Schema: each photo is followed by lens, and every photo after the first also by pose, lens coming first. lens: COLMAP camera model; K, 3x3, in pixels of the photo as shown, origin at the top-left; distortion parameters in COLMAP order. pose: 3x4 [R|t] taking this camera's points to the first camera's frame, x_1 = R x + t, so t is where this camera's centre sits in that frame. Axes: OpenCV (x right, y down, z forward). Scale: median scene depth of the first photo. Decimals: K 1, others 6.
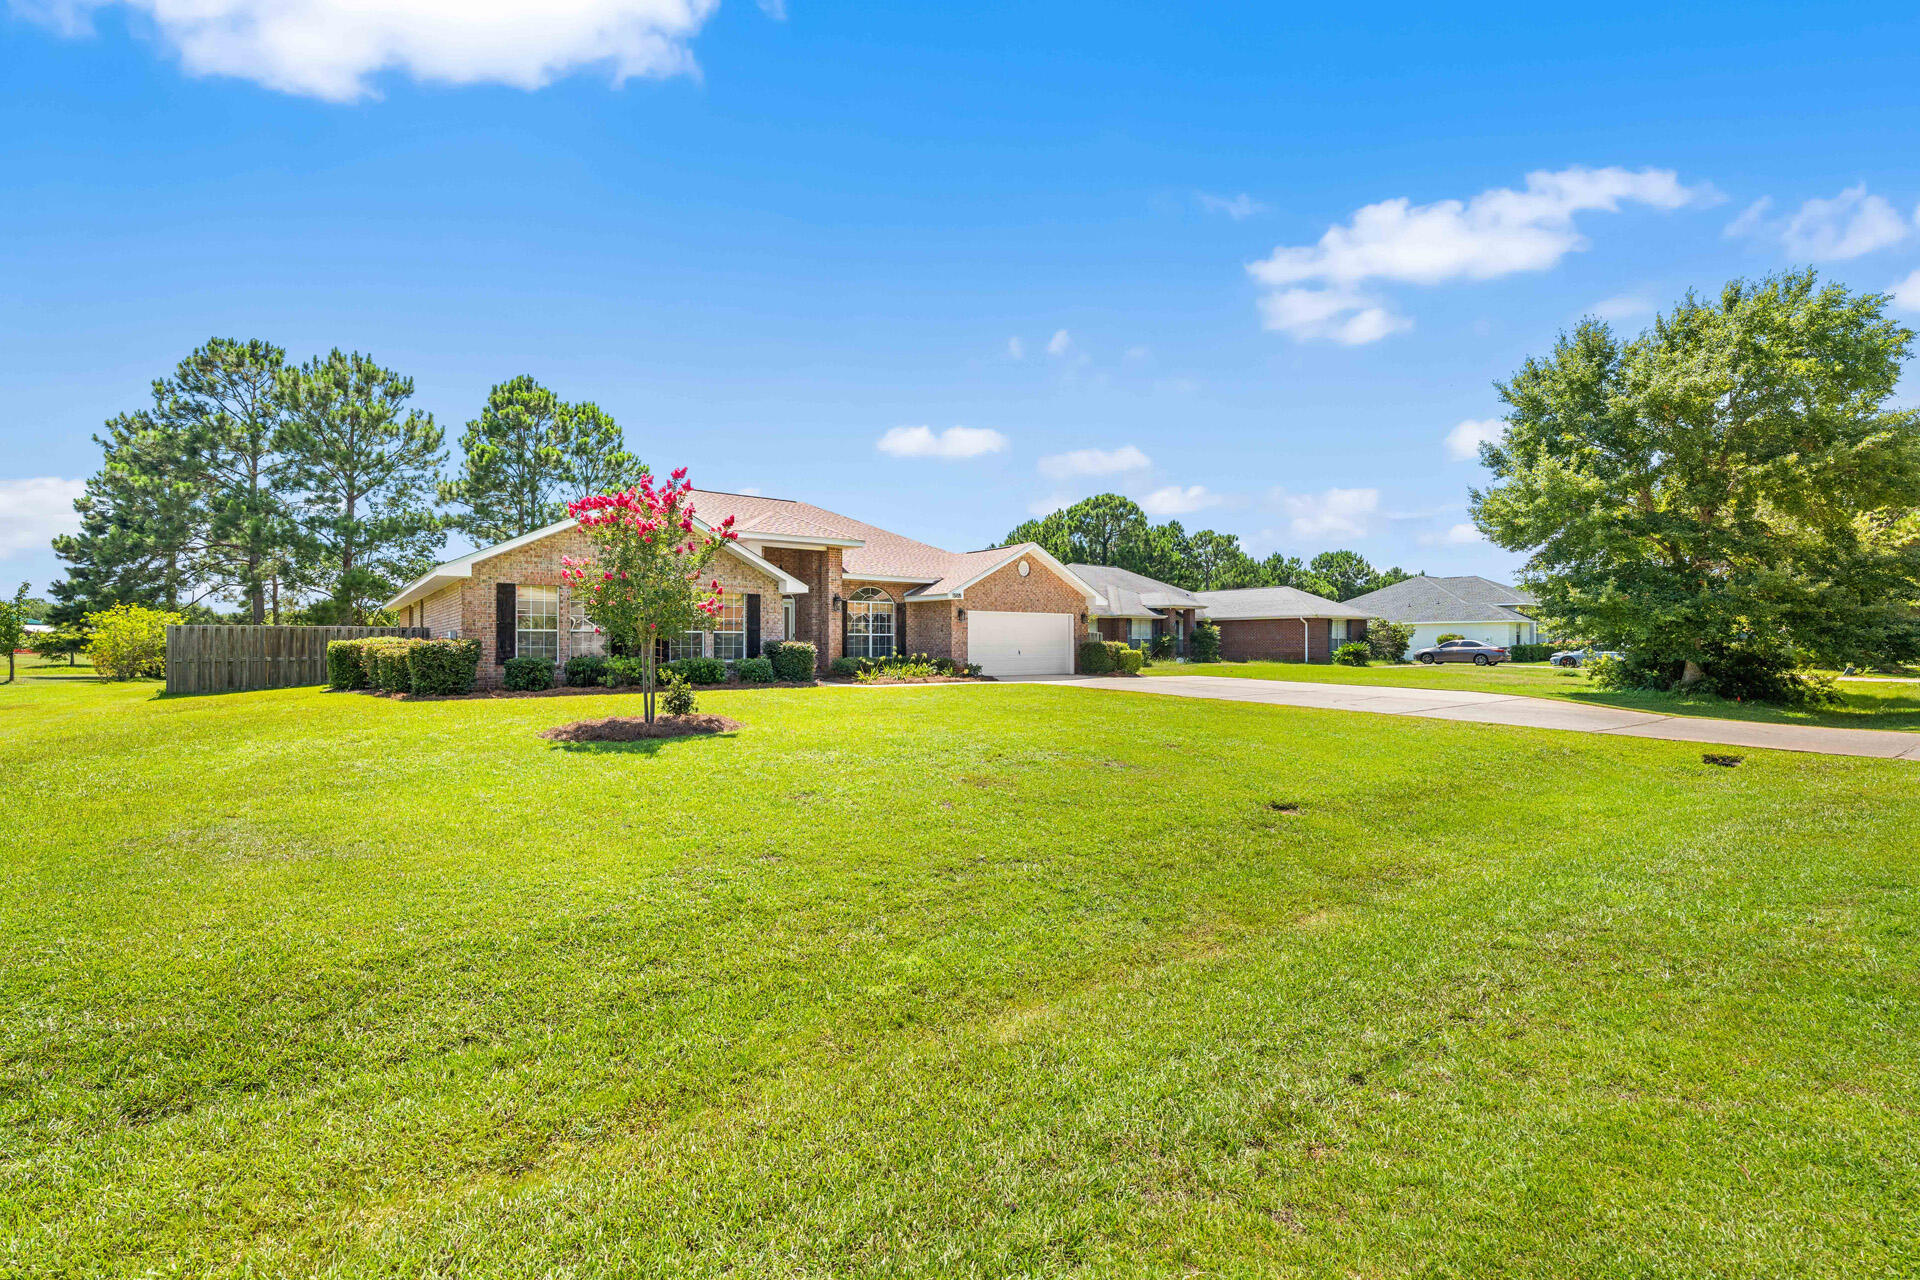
lens RADIAL K [[815.0, 0, 962.0], [0, 815.0, 634.5], [0, 0, 1]] dist [0.000027, -0.000948]
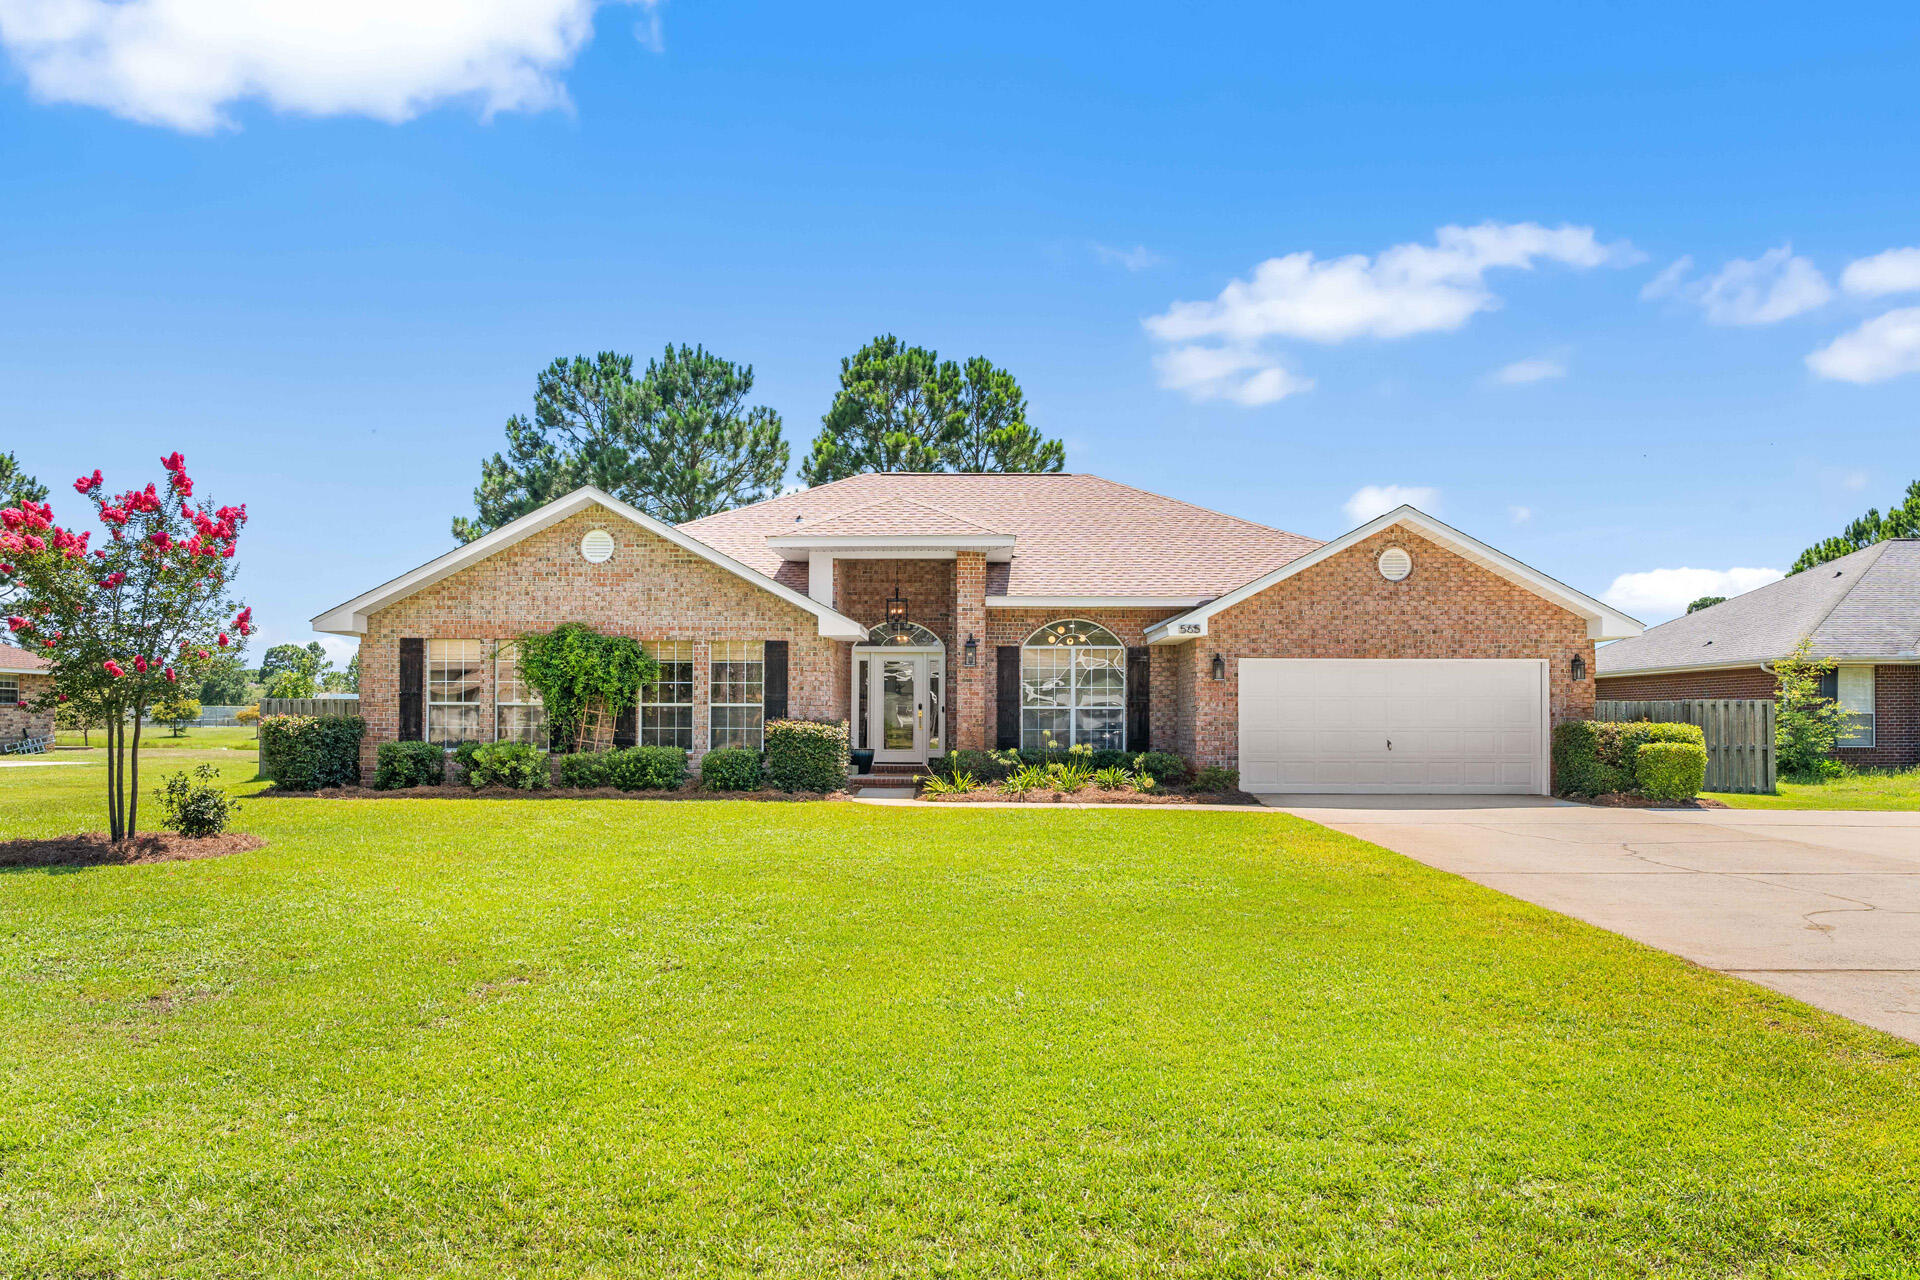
lens RADIAL K [[1337.8, 0, 962.4], [0, 1337.8, 654.1], [0, 0, 1]] dist [-0.003697, -0.011718]
pose [[0.777226, -0.026280, -0.628672, 0.386317], [0.002945, 0.999268, -0.038131, -0.001521], [0.629214, 0.027785, 0.776735, 0.268305]]
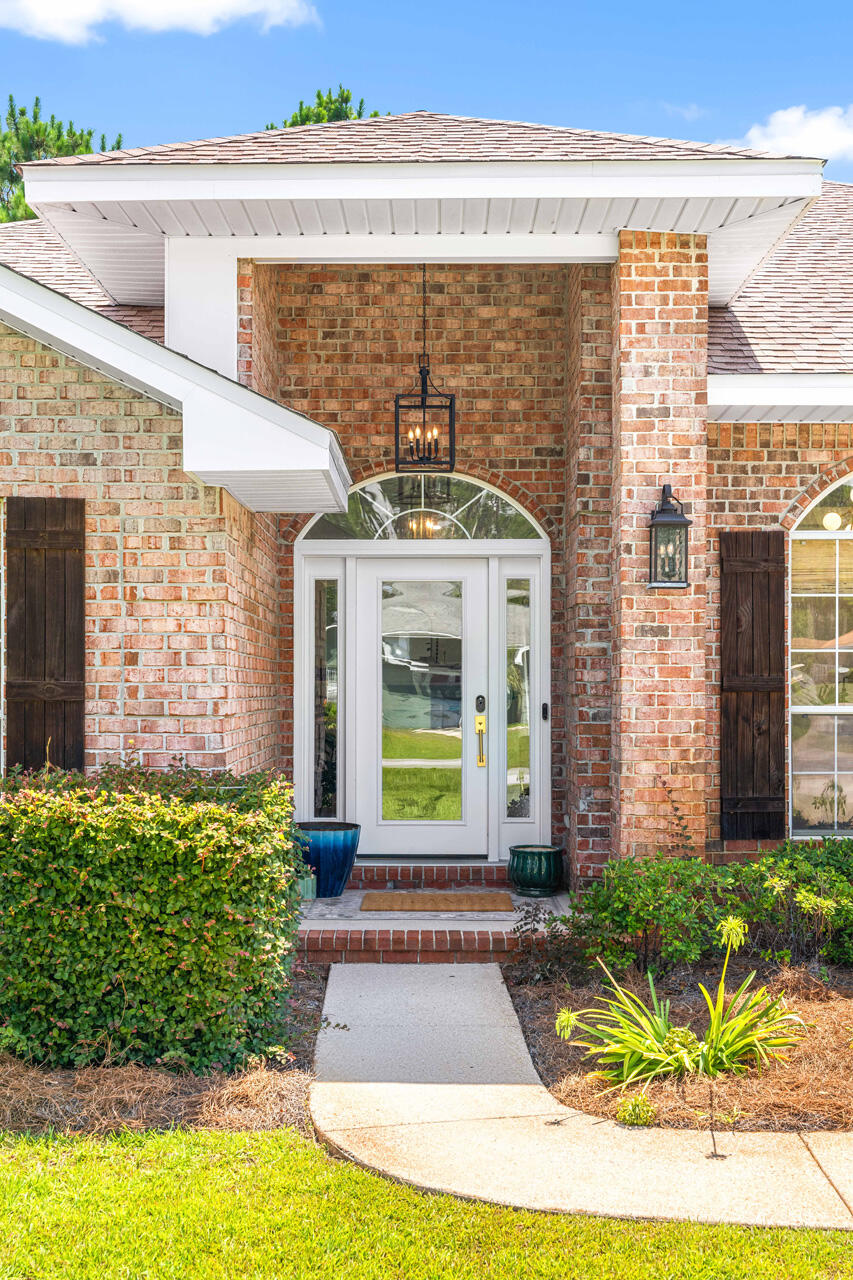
lens RADIAL K [[1509.9, 0, 412.3], [0, 1509.9, 675.3], [0, 0, 1]] dist [-0.001995, 0.000000]
pose [[0.779948, 0.000266, -0.625844, 0.010277], [0.005599, 0.999957, 0.007403, -0.010719], [0.625819, -0.009279, 0.779913, 0.656502]]
